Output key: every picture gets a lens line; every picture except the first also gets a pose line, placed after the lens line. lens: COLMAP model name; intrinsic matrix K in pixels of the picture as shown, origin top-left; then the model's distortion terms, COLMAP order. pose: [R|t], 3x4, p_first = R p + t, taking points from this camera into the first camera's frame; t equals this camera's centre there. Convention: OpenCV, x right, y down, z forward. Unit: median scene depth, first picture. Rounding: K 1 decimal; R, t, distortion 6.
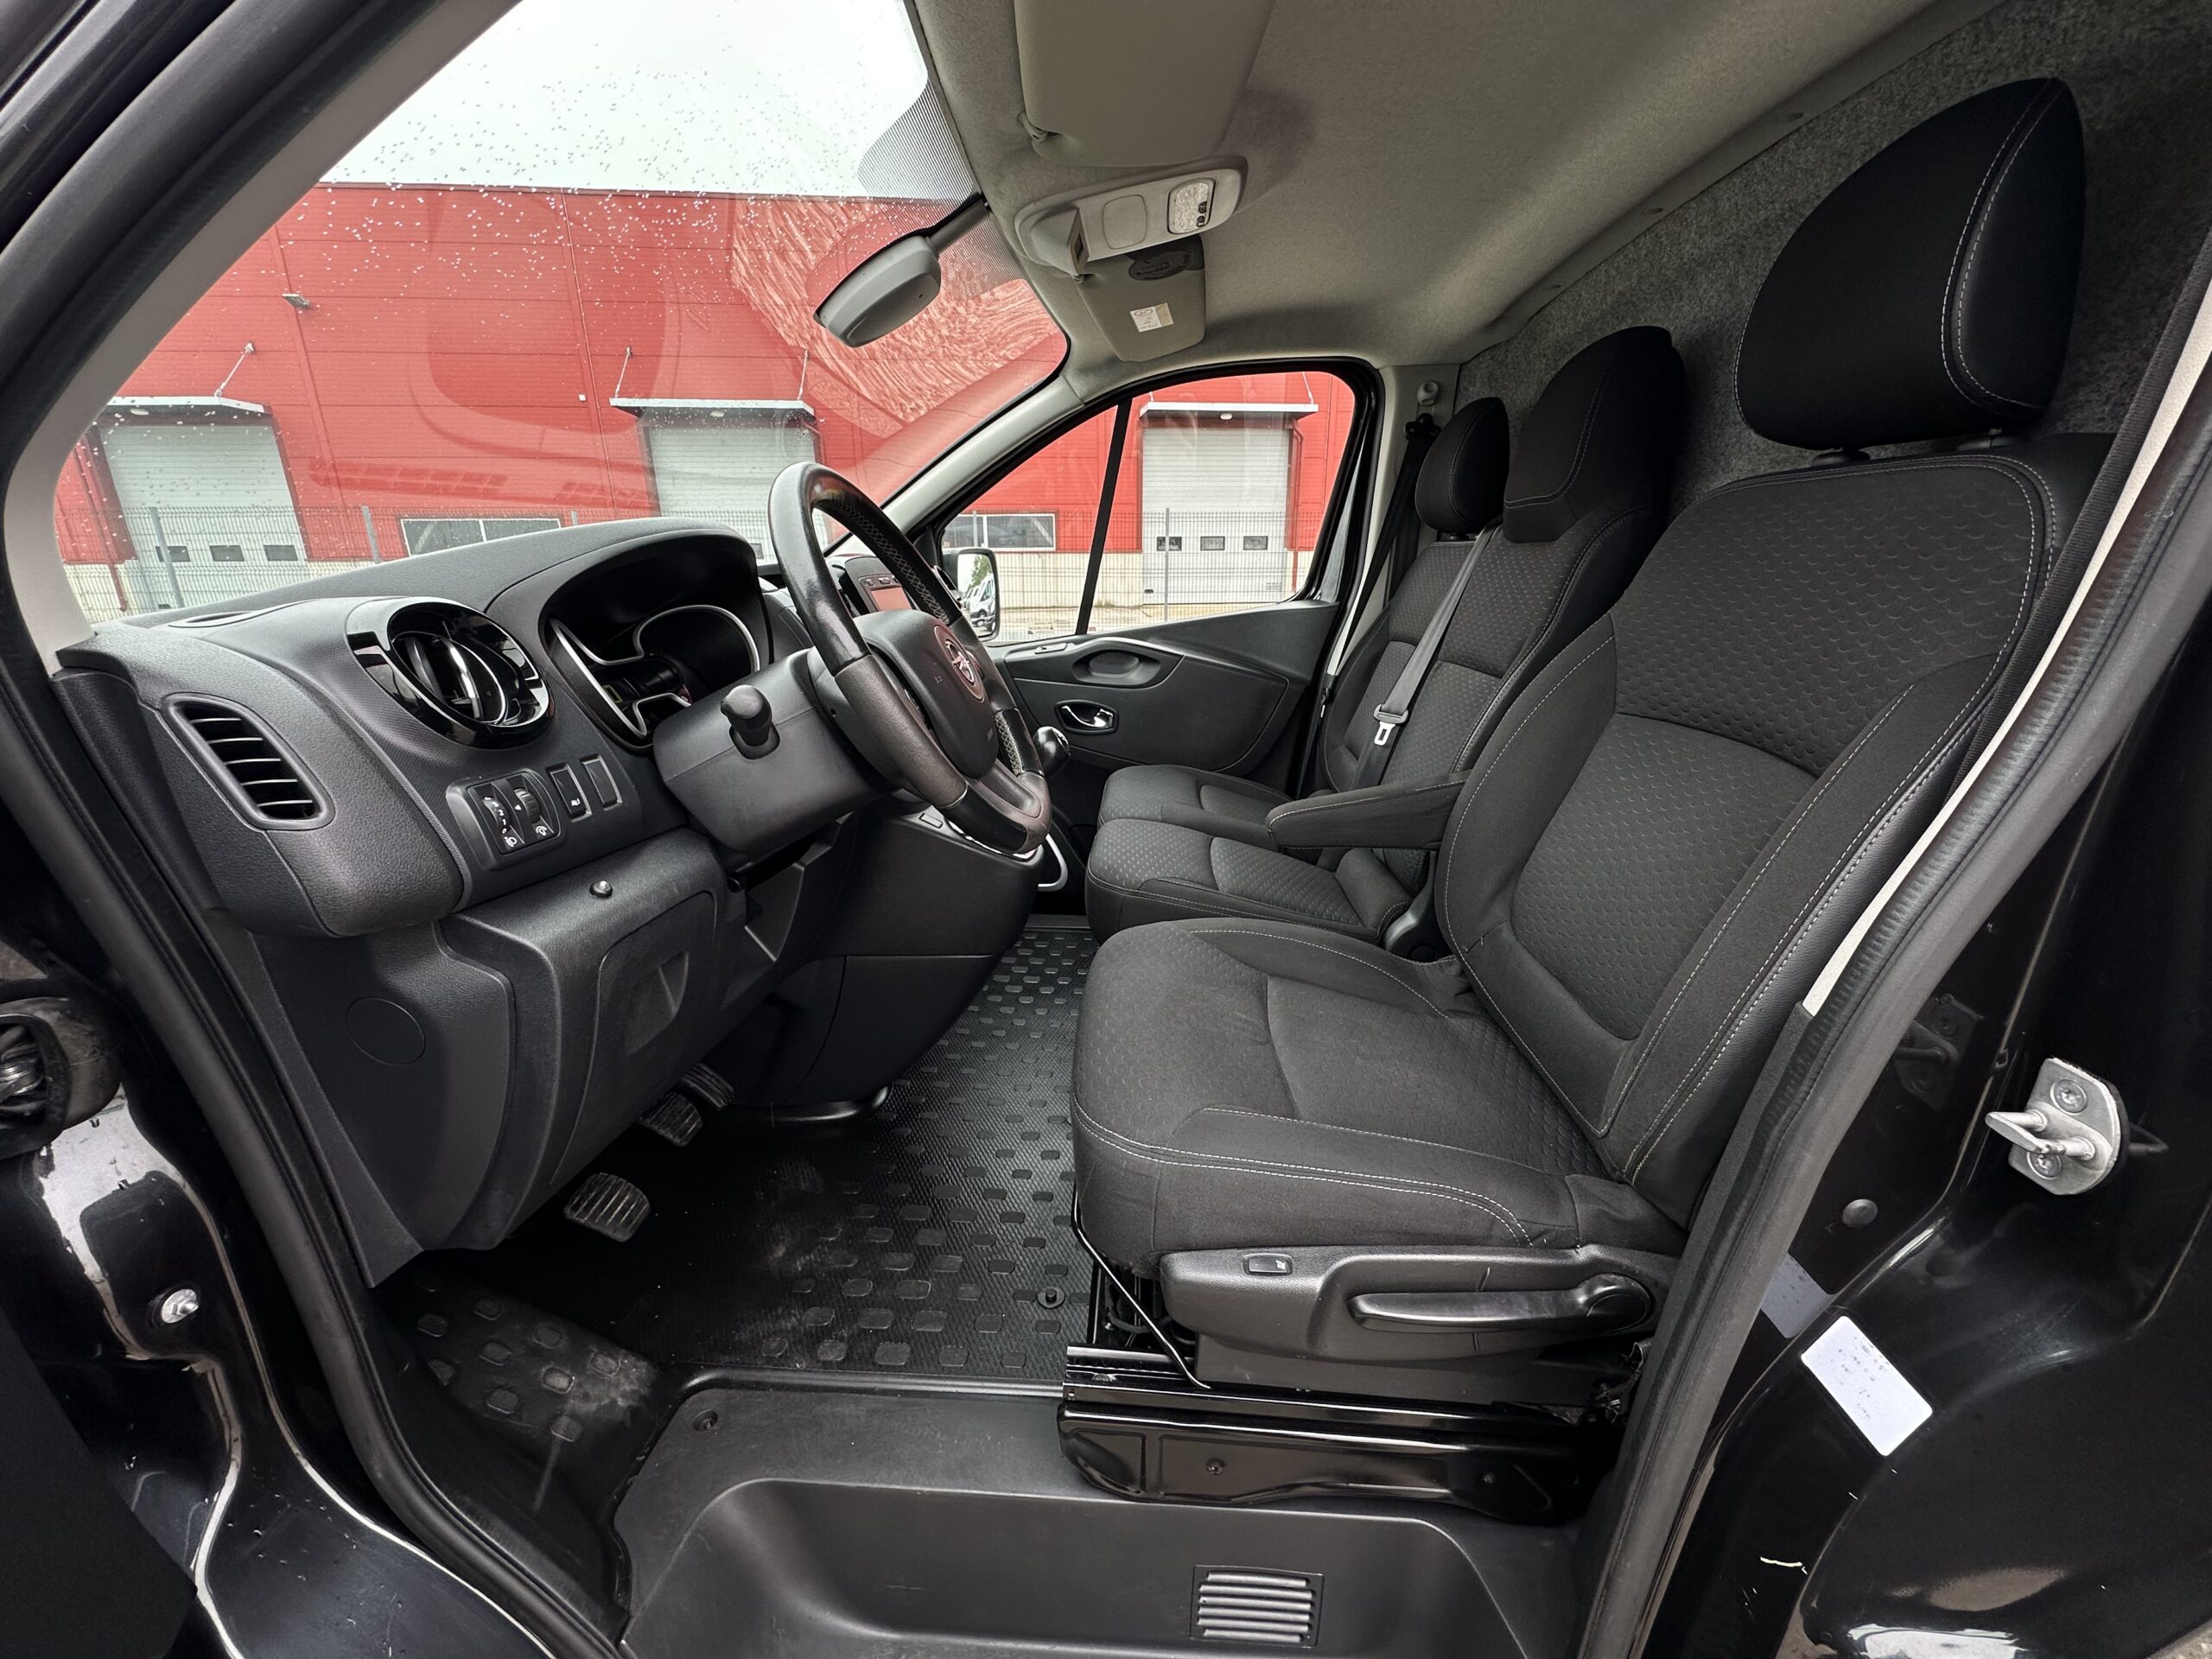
lens RADIAL K [[884.3, 0, 1107.6], [0, 884.3, 824.1], [0, 0, 1]] dist [-0.002011, -0.000088]
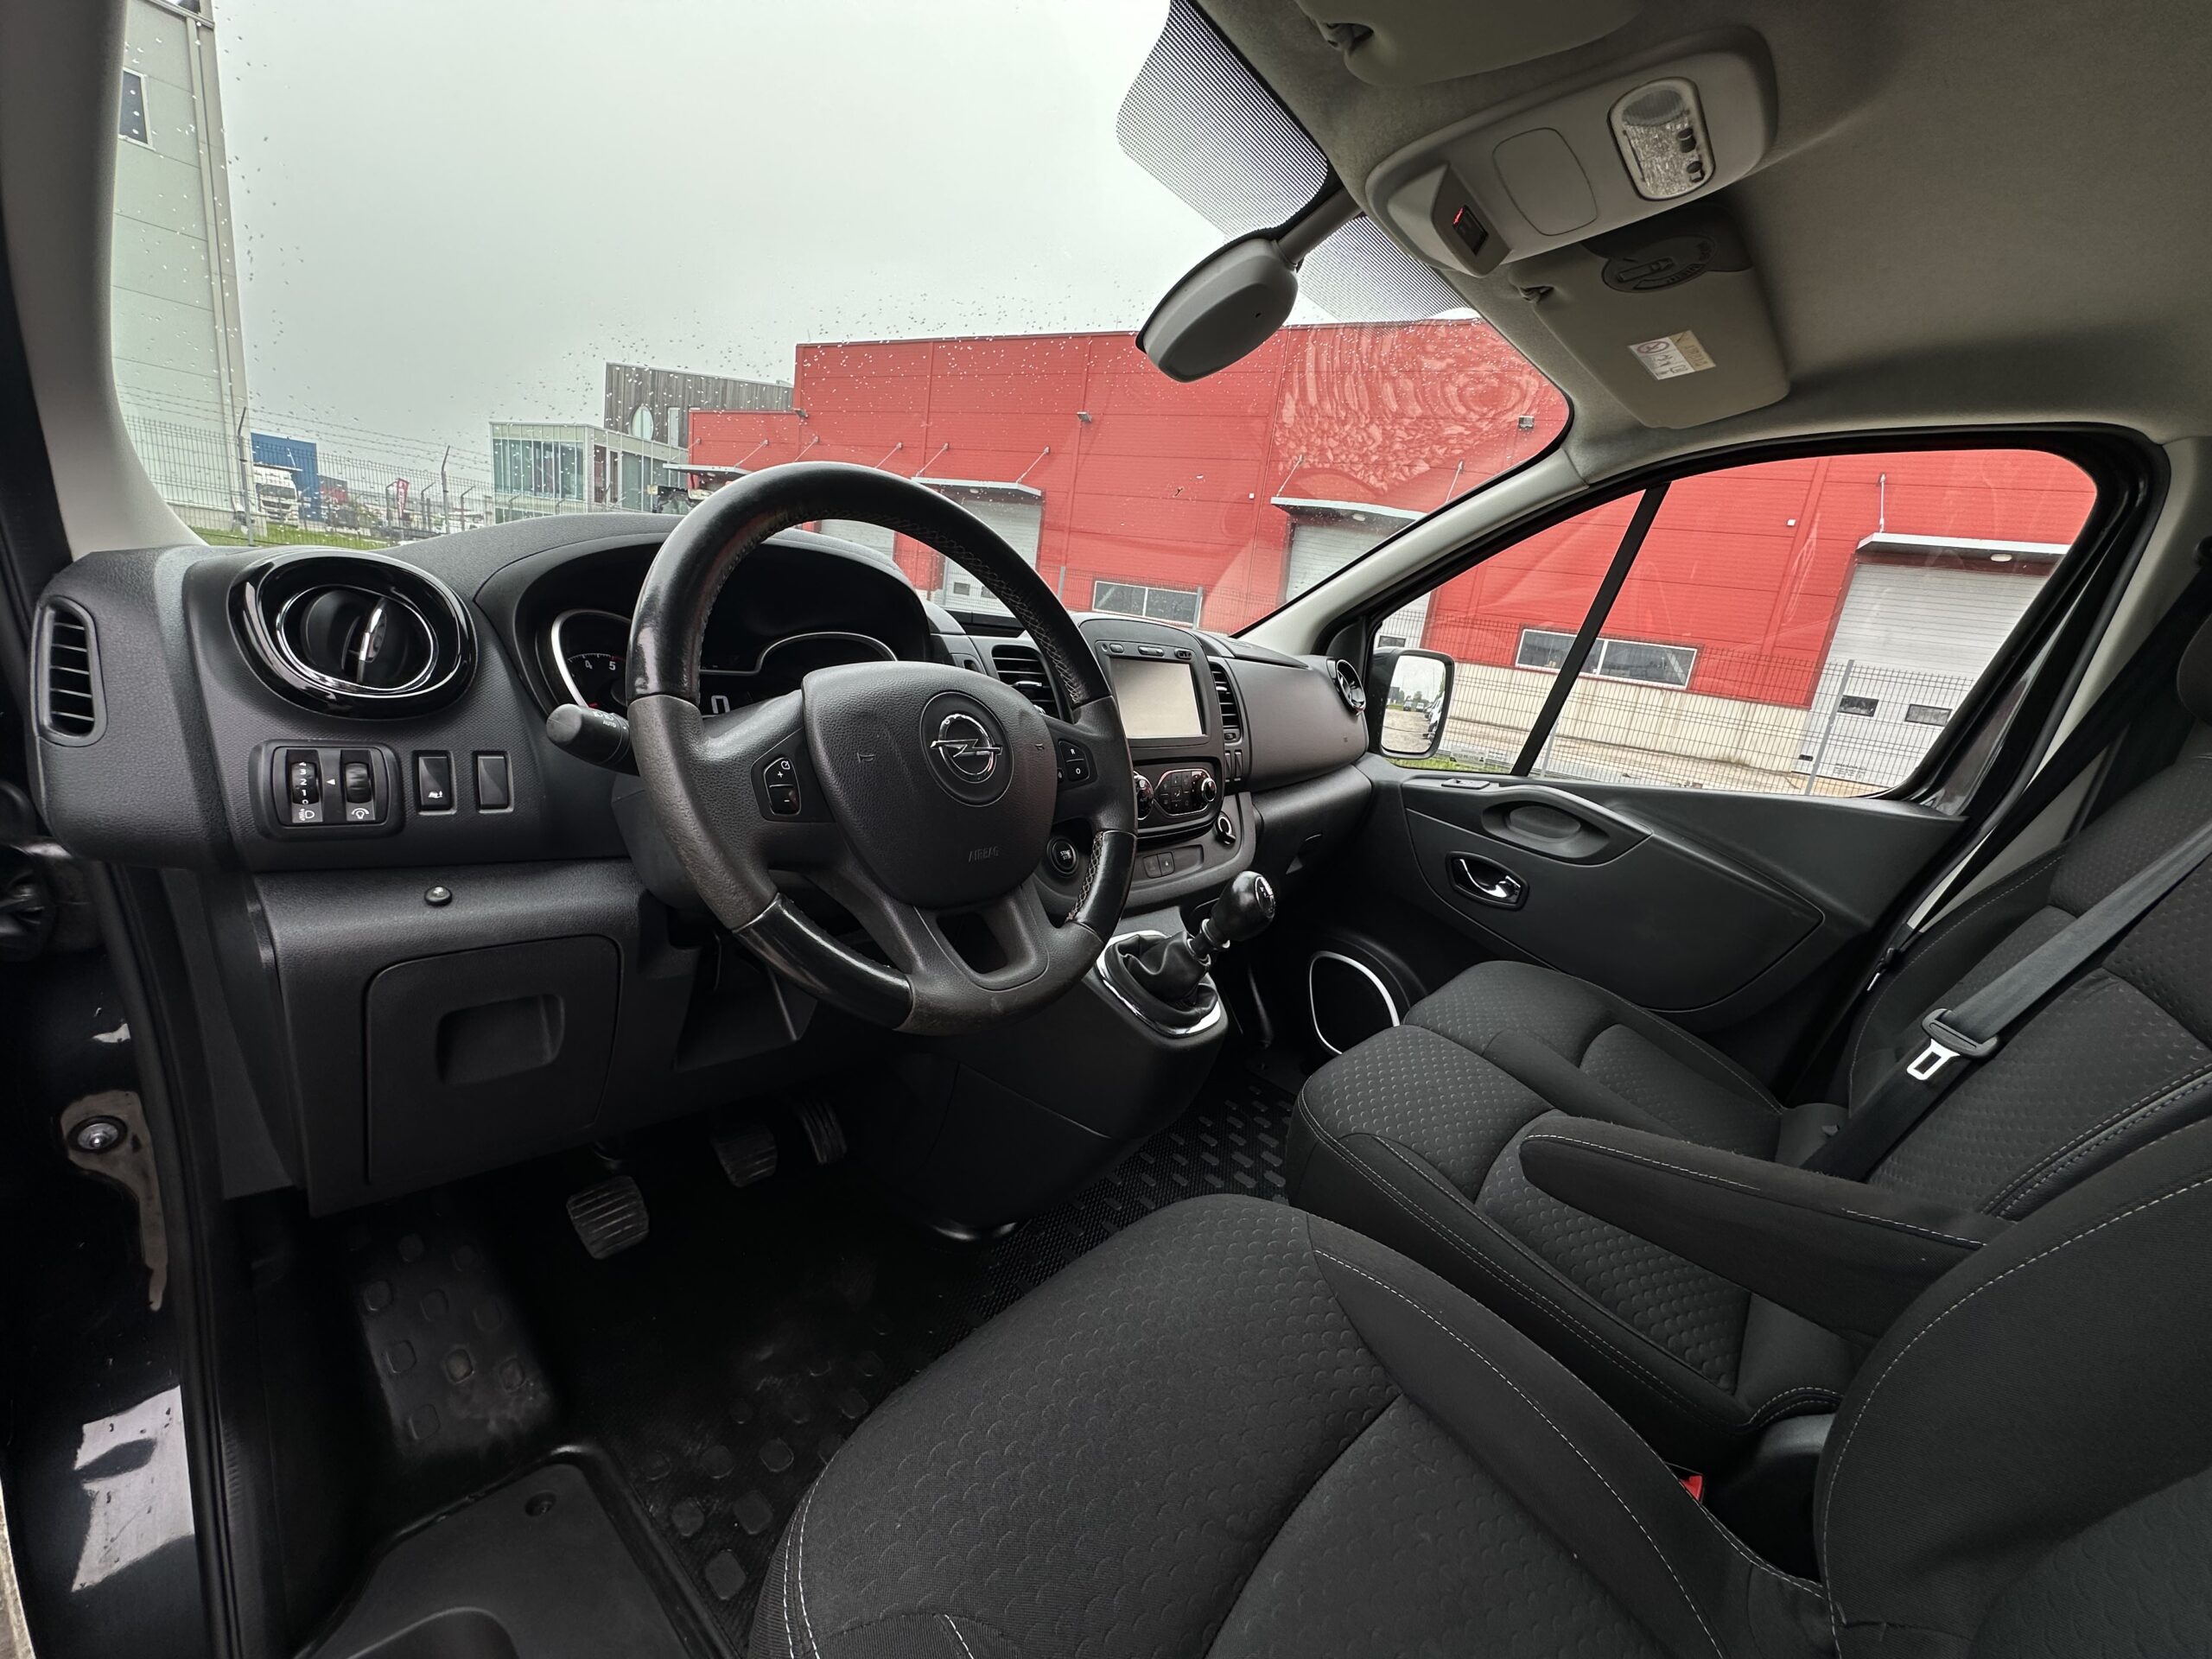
lens RADIAL K [[884.3, 0, 1104.5], [0, 884.3, 826.5], [0, 0, 1]] dist [-0.002011, -0.000088]
pose [[0.788632, 0.252869, -0.560461, 0.135921], [-0.308852, 0.951094, -0.005474, -0.060917], [0.531667, 0.177416, 0.828163, 0.191436]]
